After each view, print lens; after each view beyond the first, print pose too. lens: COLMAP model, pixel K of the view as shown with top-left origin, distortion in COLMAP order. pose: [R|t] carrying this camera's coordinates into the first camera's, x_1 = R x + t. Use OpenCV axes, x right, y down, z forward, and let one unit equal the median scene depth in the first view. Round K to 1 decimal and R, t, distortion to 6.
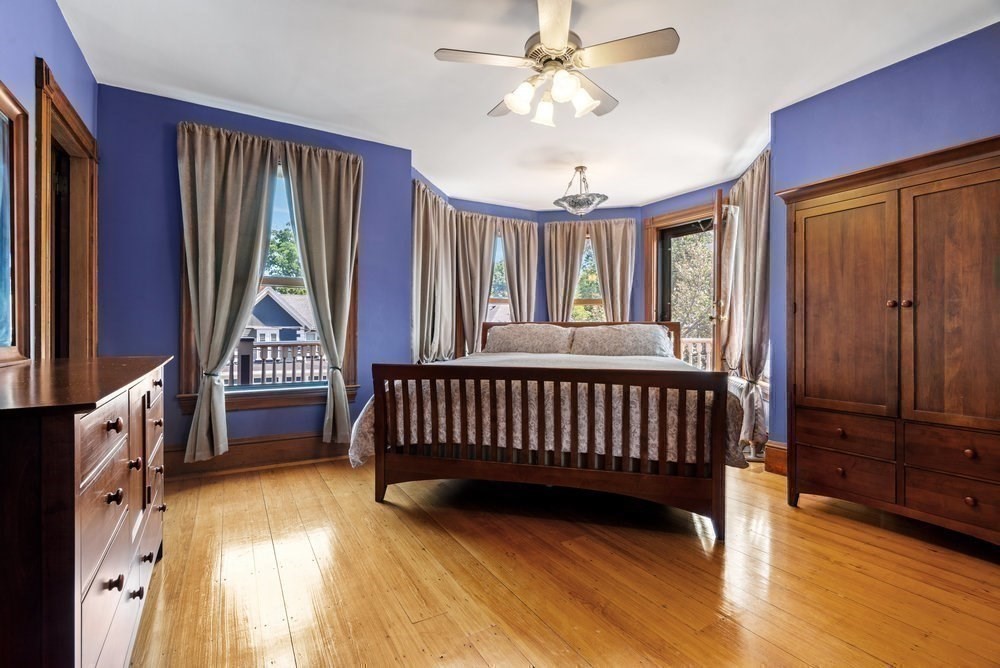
lens RADIAL K [[455.1, 0, 499.7], [0, 455.1, 333.5], [0, 0, 1]] dist [-0.011118, 0.001296]
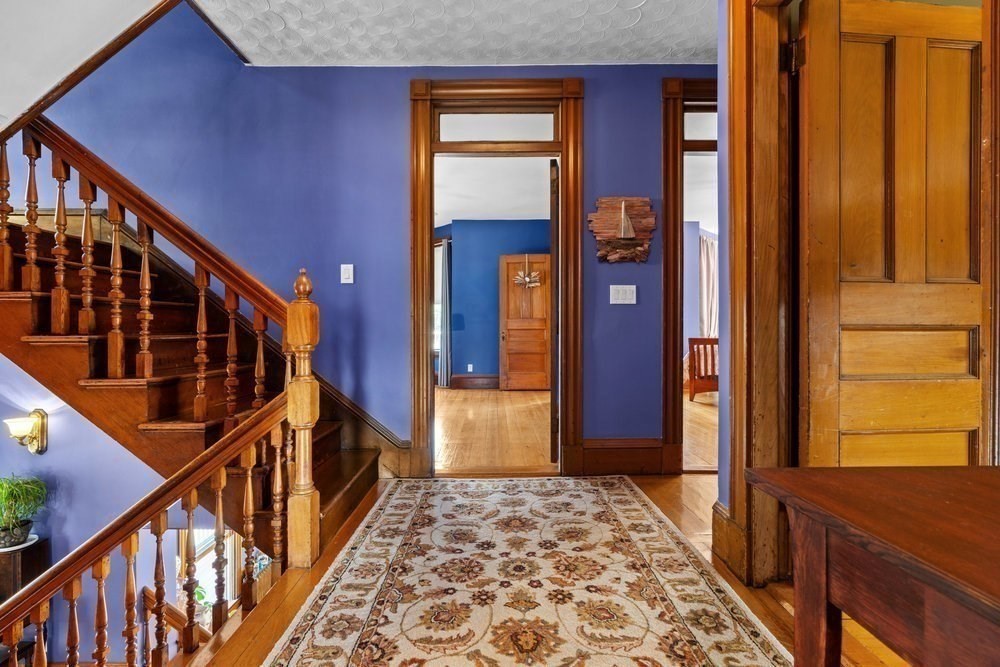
lens RADIAL K [[455.1, 0, 499.1], [0, 455.1, 330.1], [0, 0, 1]] dist [-0.011118, 0.001296]
pose [[0.853022, -0.000206, -0.521875, 0.082890], [0.000423, 1.000000, 0.000296, 0.028344], [0.521875, -0.000473, 0.853022, -1.342432]]
